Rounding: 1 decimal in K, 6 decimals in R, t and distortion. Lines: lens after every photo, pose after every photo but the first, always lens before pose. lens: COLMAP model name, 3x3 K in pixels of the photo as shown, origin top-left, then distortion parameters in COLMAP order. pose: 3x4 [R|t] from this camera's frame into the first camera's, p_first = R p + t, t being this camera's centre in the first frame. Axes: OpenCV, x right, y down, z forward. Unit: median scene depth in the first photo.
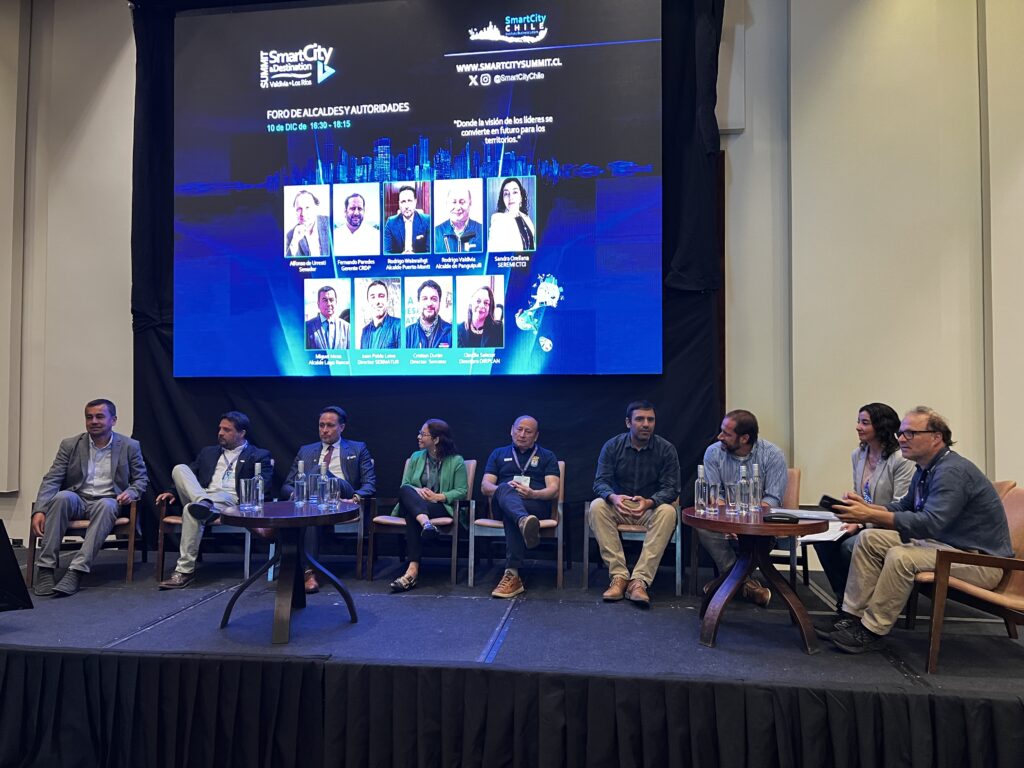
lens RADIAL K [[781.6, 0, 512.0], [0, 781.6, 384.0], [0, 0, 1]] dist [0.093908, -0.107101]
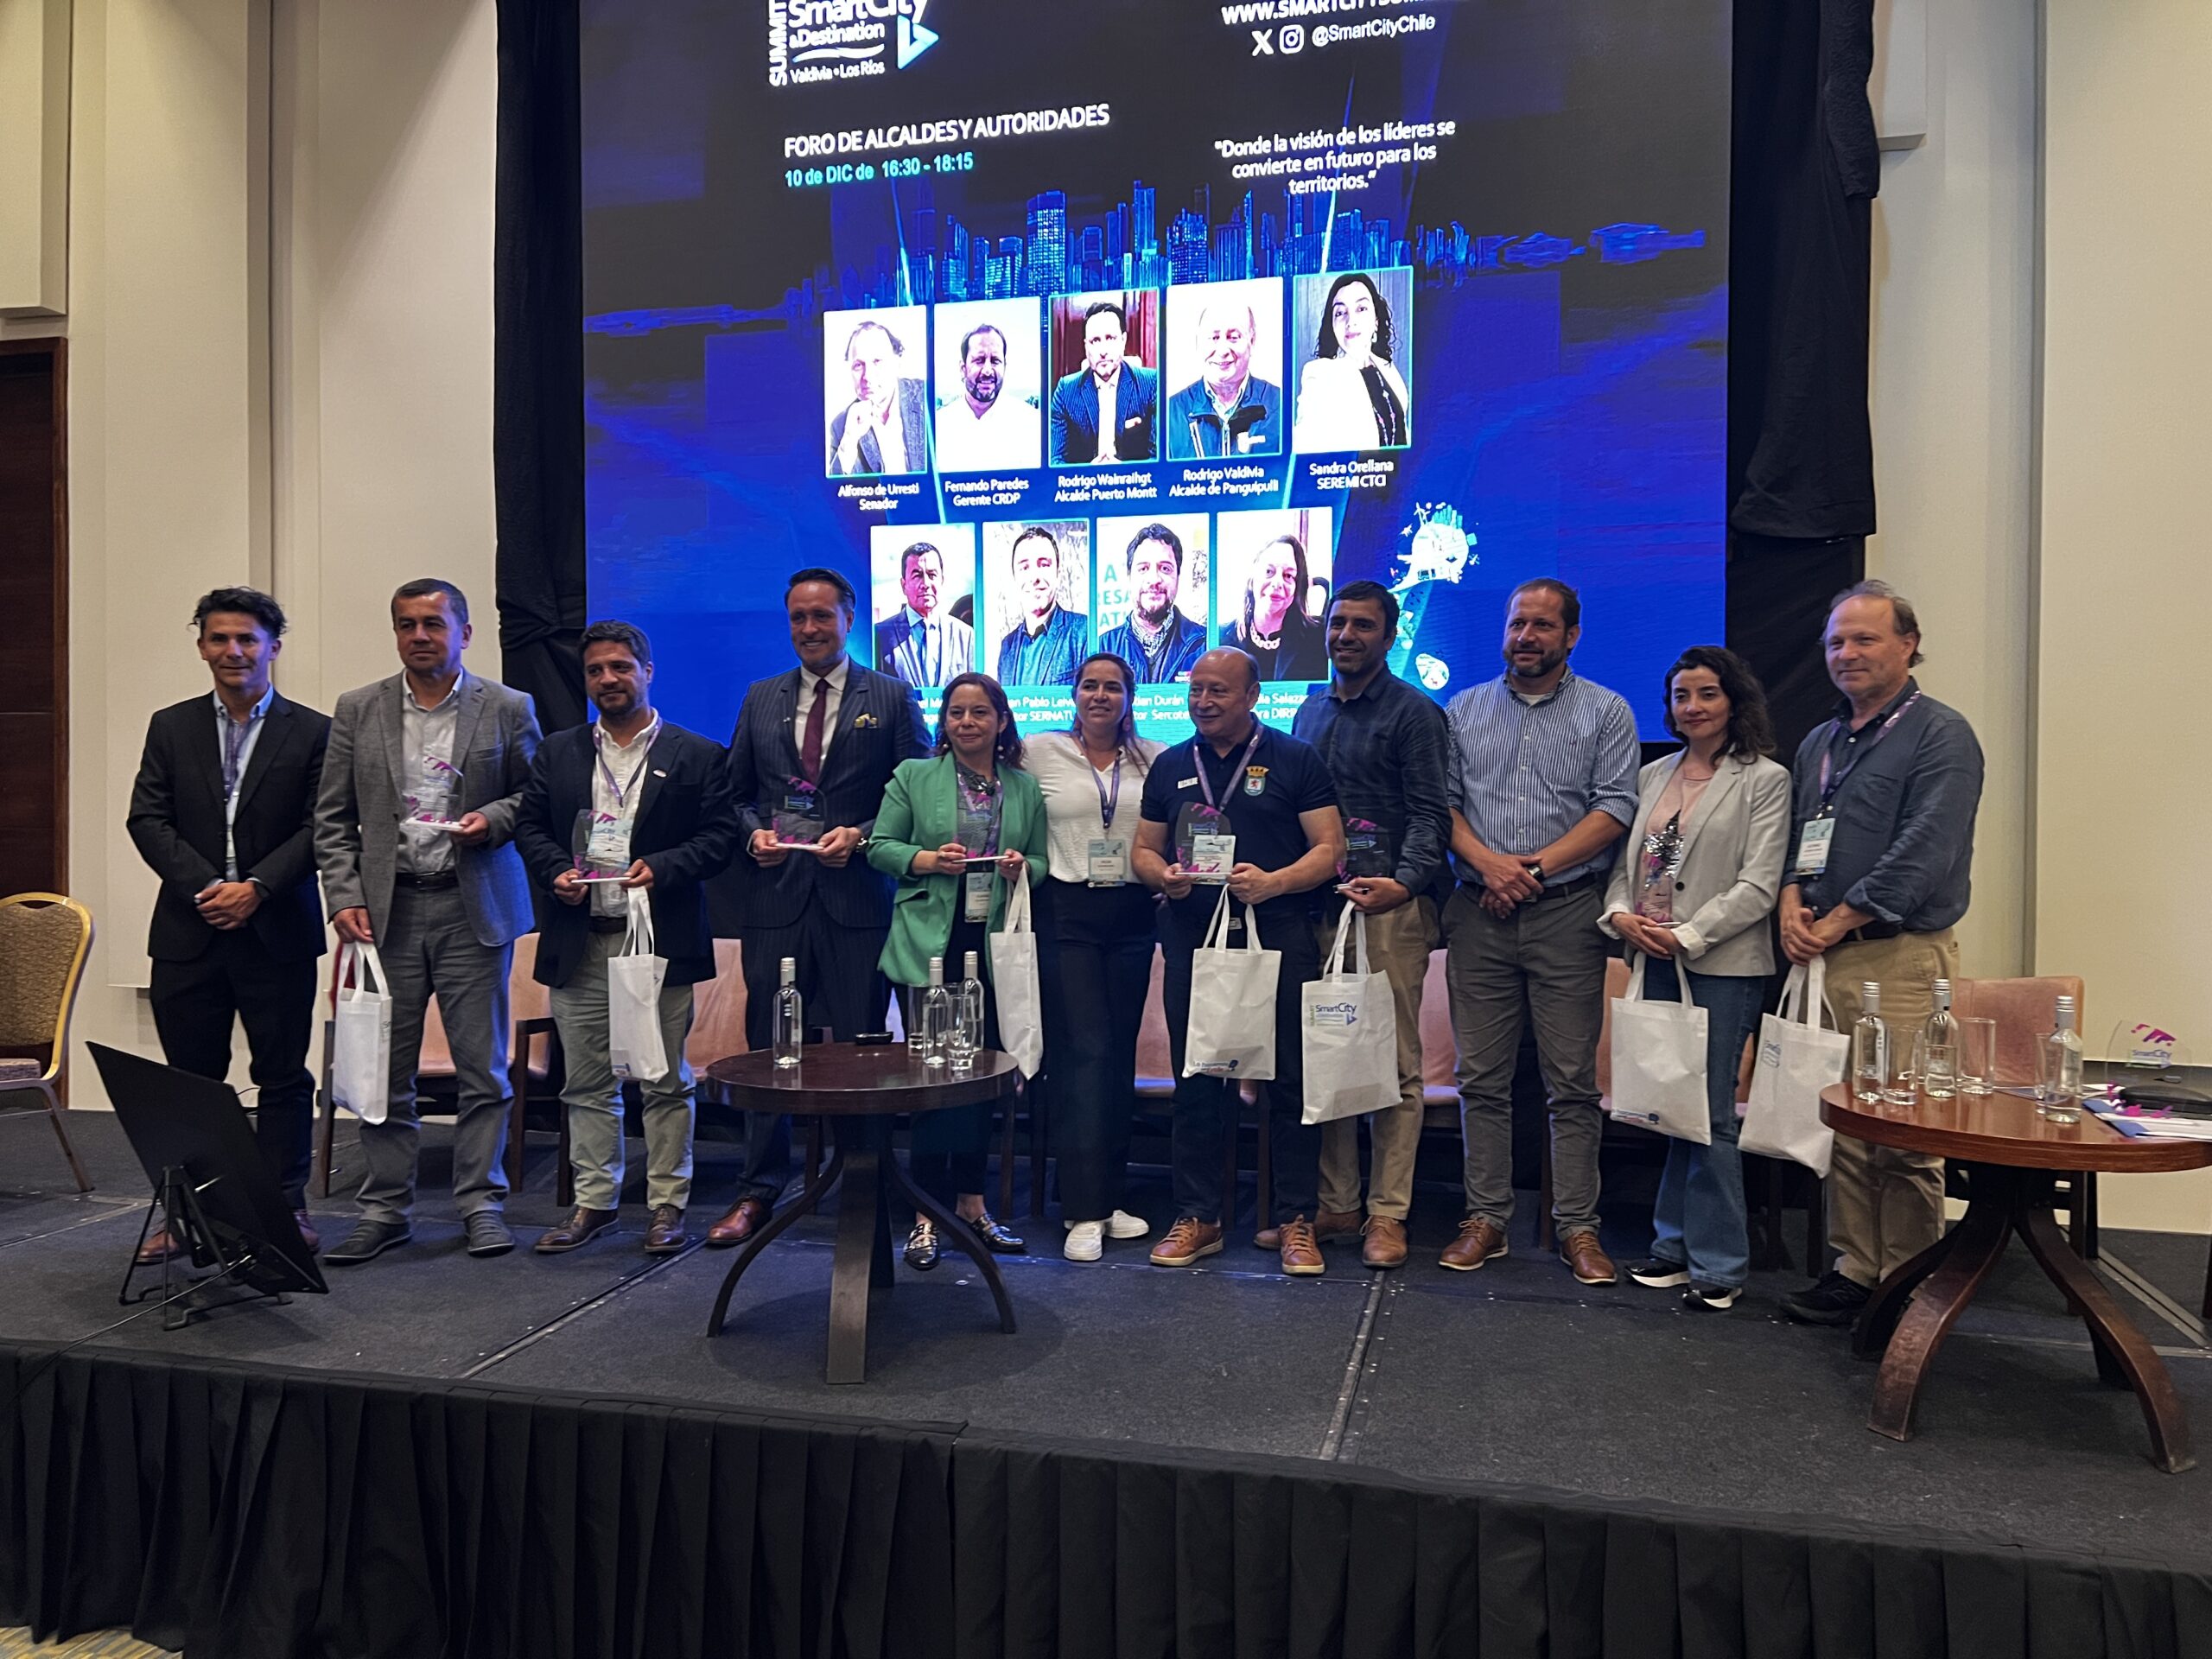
lens RADIAL K [[1688.3, 0, 1106.0], [0, 1688.3, 829.5], [0, 0, 1]] dist [0.093908, -0.107101]
pose [[0.994438, 0.004196, -0.105237, -0.034033], [0.000733, 0.998906, 0.046755, -0.008834], [0.105318, -0.046572, 0.993347, 0.067917]]
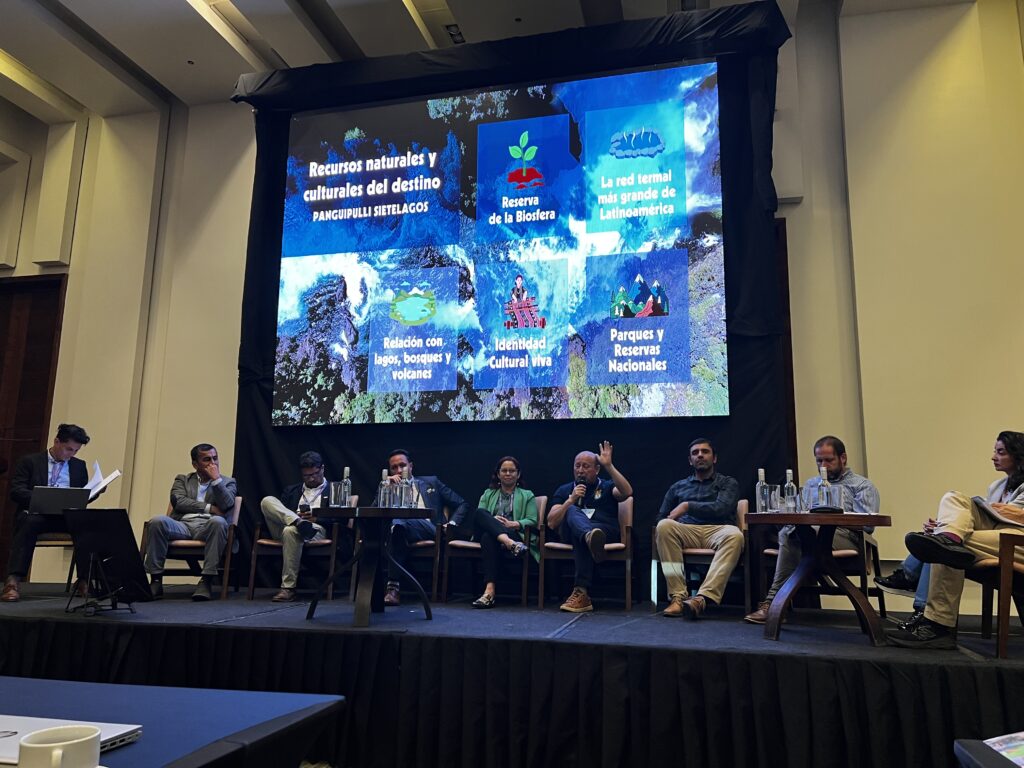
lens RADIAL K [[781.6, 0, 512.0], [0, 781.6, 384.0], [0, 0, 1]] dist [0.093908, -0.107101]
pose [[0.995040, -0.003201, -0.099424, 0.010484], [-0.011803, 0.988621, -0.149961, 0.096766], [0.098773, 0.150391, 0.983680, -0.045754]]
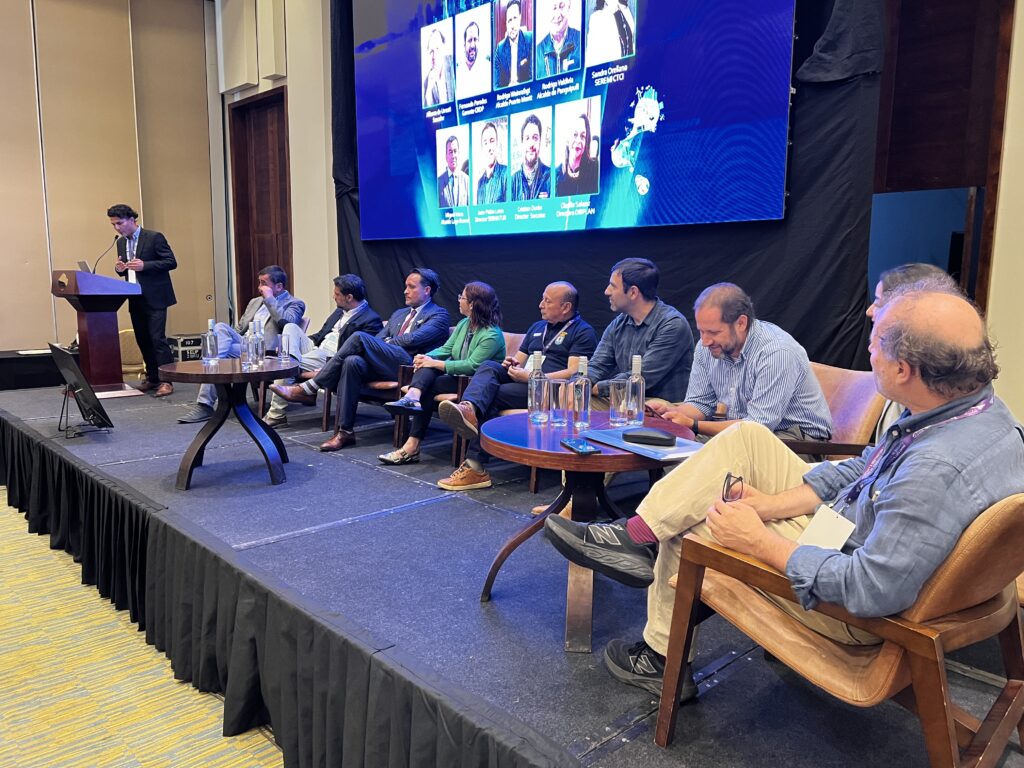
lens RADIAL K [[795.5, 0, 512.0], [0, 795.5, 384.0], [0, 0, 1]] dist [0.048743, -0.106057]
pose [[0.777498, 0.088750, -0.622592, 0.433988], [0.018215, 0.986399, 0.163358, 0.009979], [0.628622, -0.138351, 0.765306, 0.303913]]
